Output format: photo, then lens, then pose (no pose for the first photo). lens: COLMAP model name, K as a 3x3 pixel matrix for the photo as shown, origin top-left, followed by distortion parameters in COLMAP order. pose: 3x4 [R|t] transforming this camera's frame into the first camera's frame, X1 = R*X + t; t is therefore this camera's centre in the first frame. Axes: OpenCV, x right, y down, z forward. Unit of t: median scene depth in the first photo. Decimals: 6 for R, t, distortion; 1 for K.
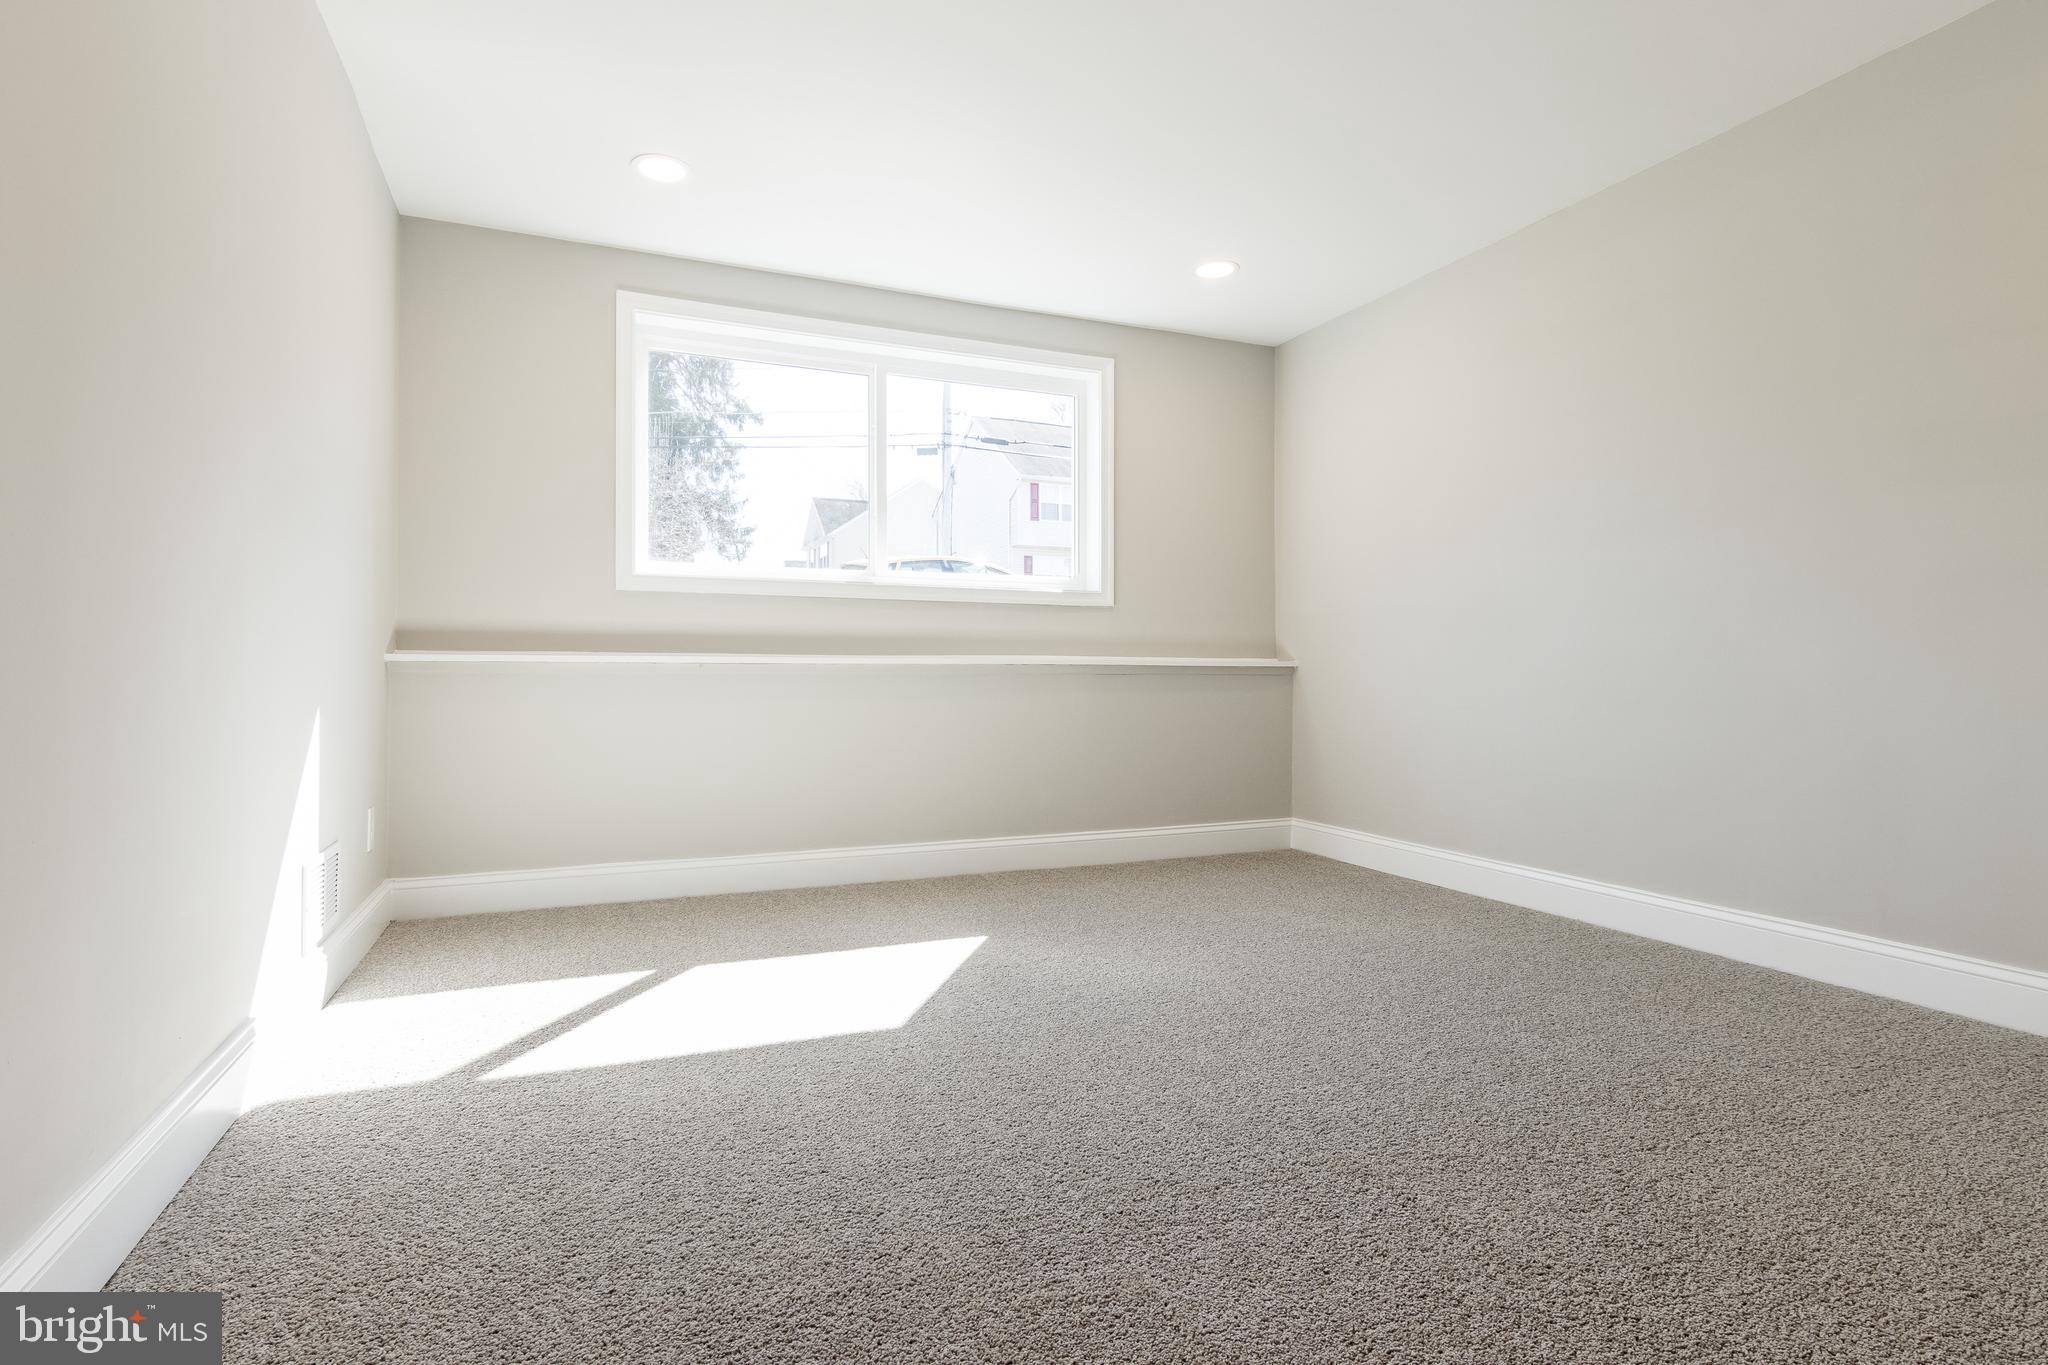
lens RADIAL K [[1041.3, 0, 1017.3], [0, 1041.3, 664.3], [0, 0, 1]] dist [-0.000833, -0.001428]
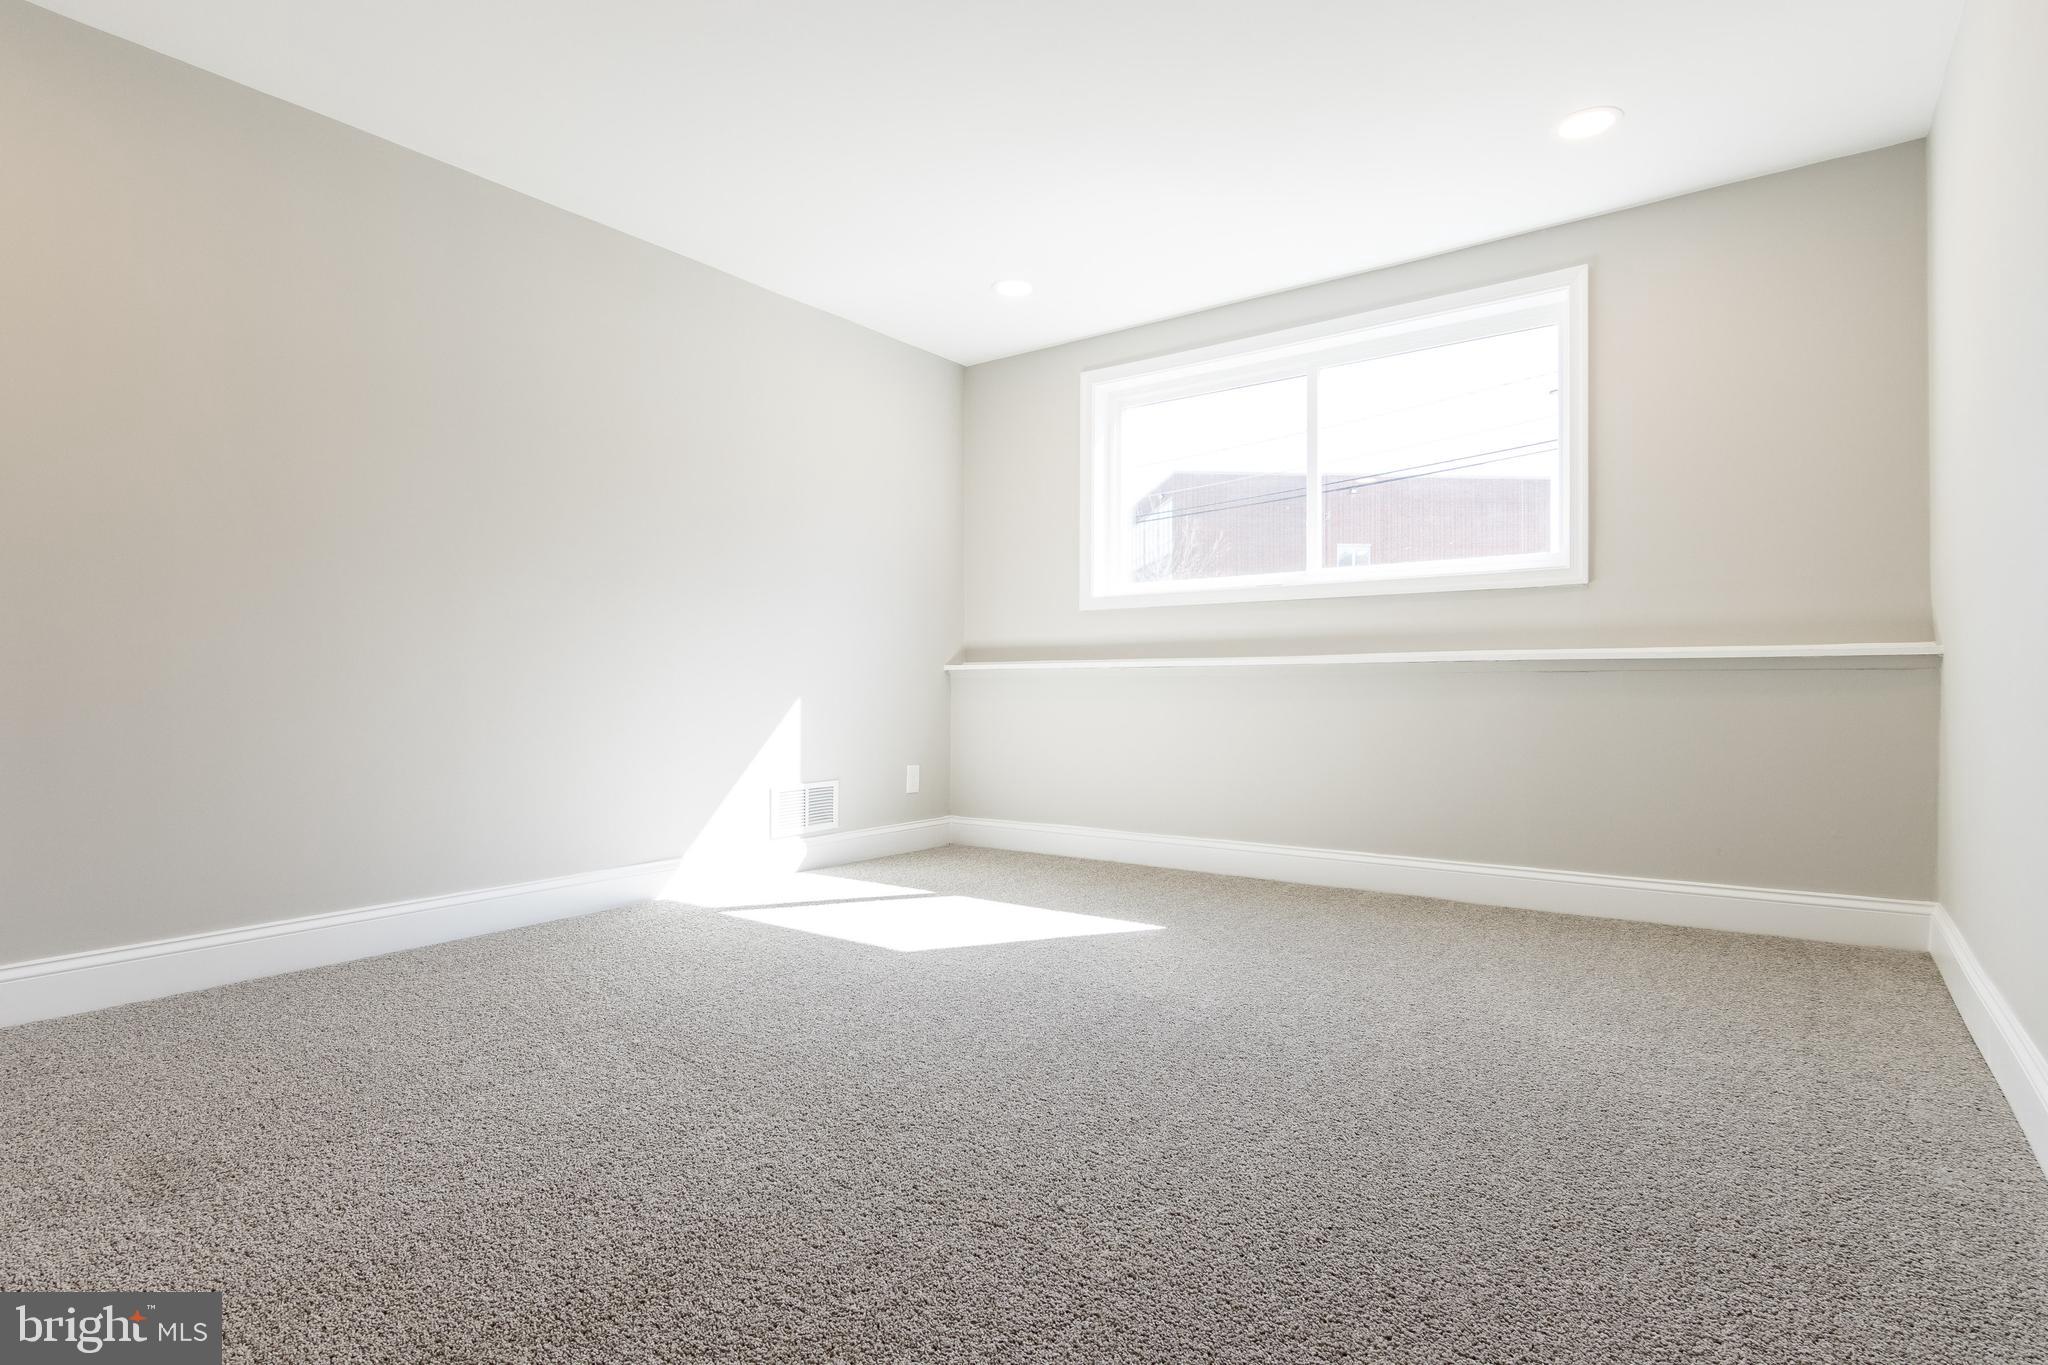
lens RADIAL K [[1041.3, 0, 1017.3], [0, 1041.3, 664.3], [0, 0, 1]] dist [-0.000833, -0.001428]
pose [[0.502750, -0.017922, -0.864246, 0.614956], [0.018091, 0.999784, -0.010209, 0.004878], [0.864242, -0.010502, 0.502966, 0.273413]]
